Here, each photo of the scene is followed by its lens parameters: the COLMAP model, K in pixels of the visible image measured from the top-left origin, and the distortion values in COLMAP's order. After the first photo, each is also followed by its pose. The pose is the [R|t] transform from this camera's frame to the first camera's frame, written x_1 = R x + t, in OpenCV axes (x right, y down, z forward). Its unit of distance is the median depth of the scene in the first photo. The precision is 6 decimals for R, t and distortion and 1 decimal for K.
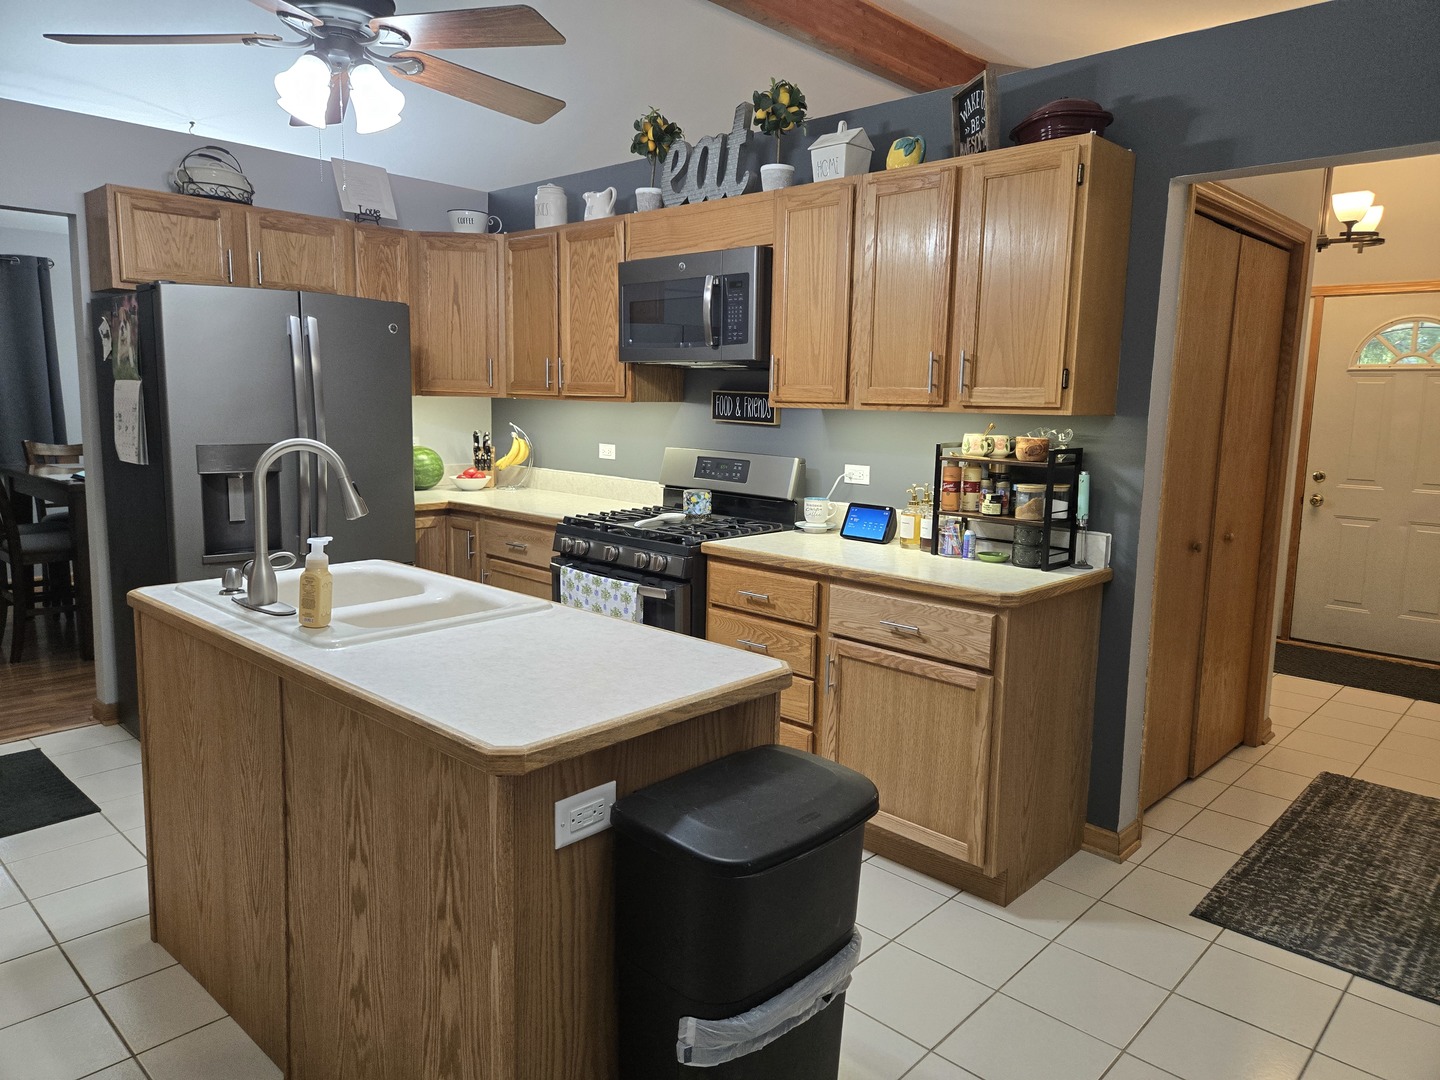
lens RADIAL K [[960.9, 0, 734.3], [0, 960.9, 525.8], [0, 0, 1]] dist [0.067390, -0.051081]
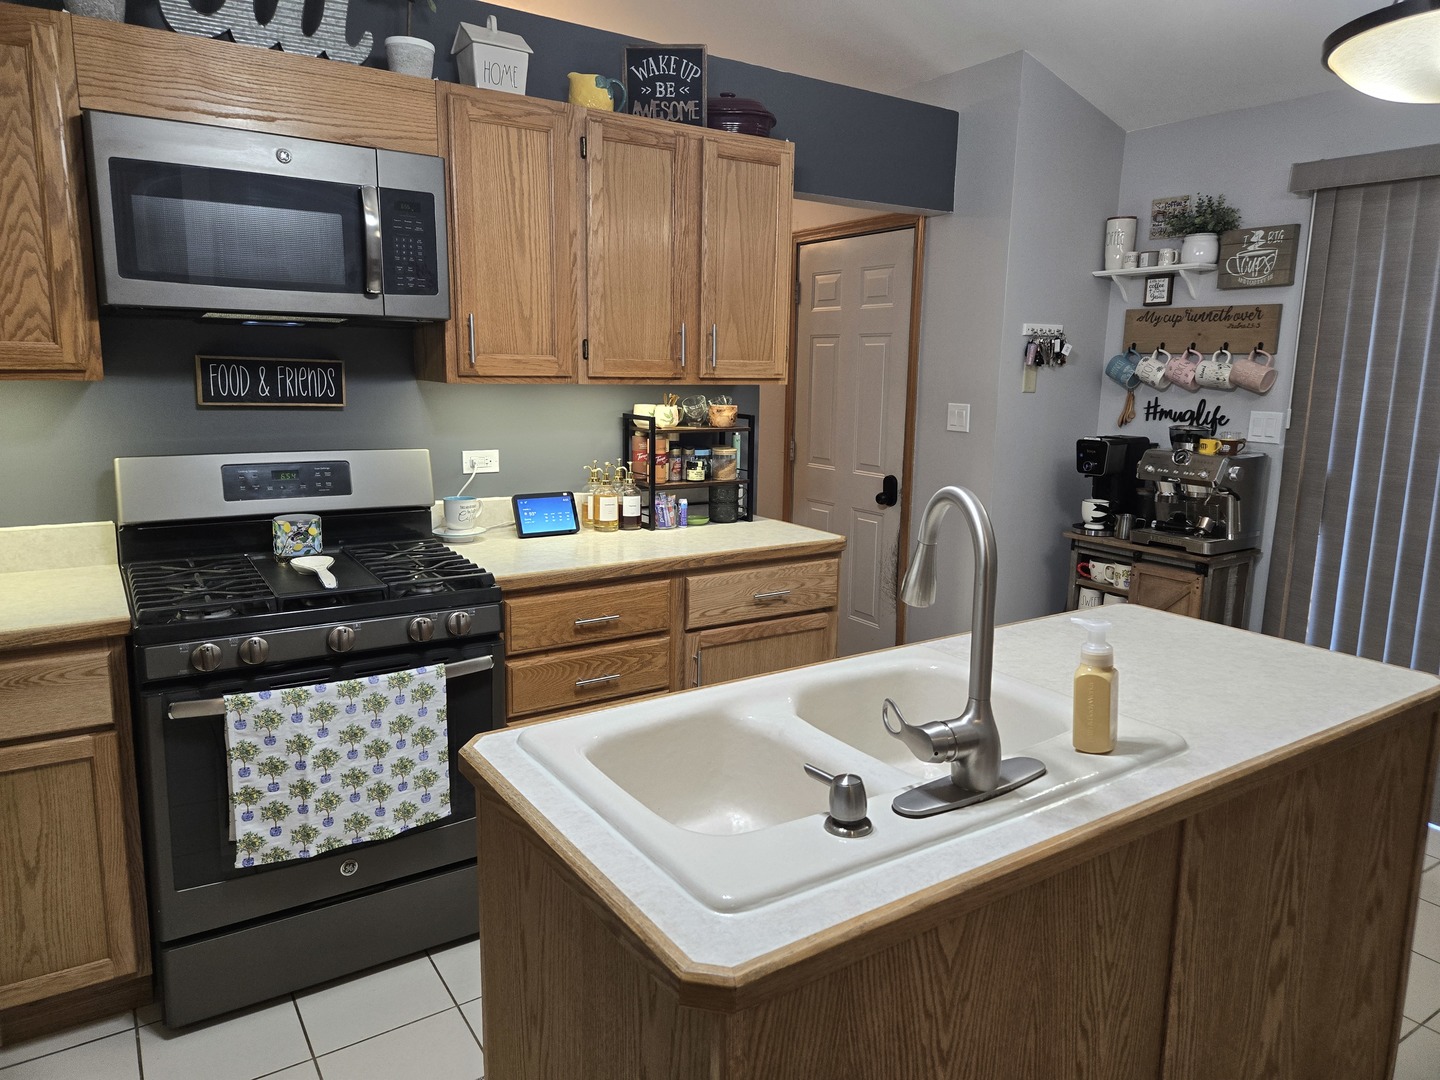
lens RADIAL K [[960.9, 0, 728.6], [0, 960.9, 525.4], [0, 0, 1]] dist [0.067390, -0.051081]
pose [[0.231490, -0.179914, 0.956056, -0.648581], [0.117376, 0.980736, 0.156138, -0.108406], [-0.965730, 0.076074, 0.248148, 0.623930]]
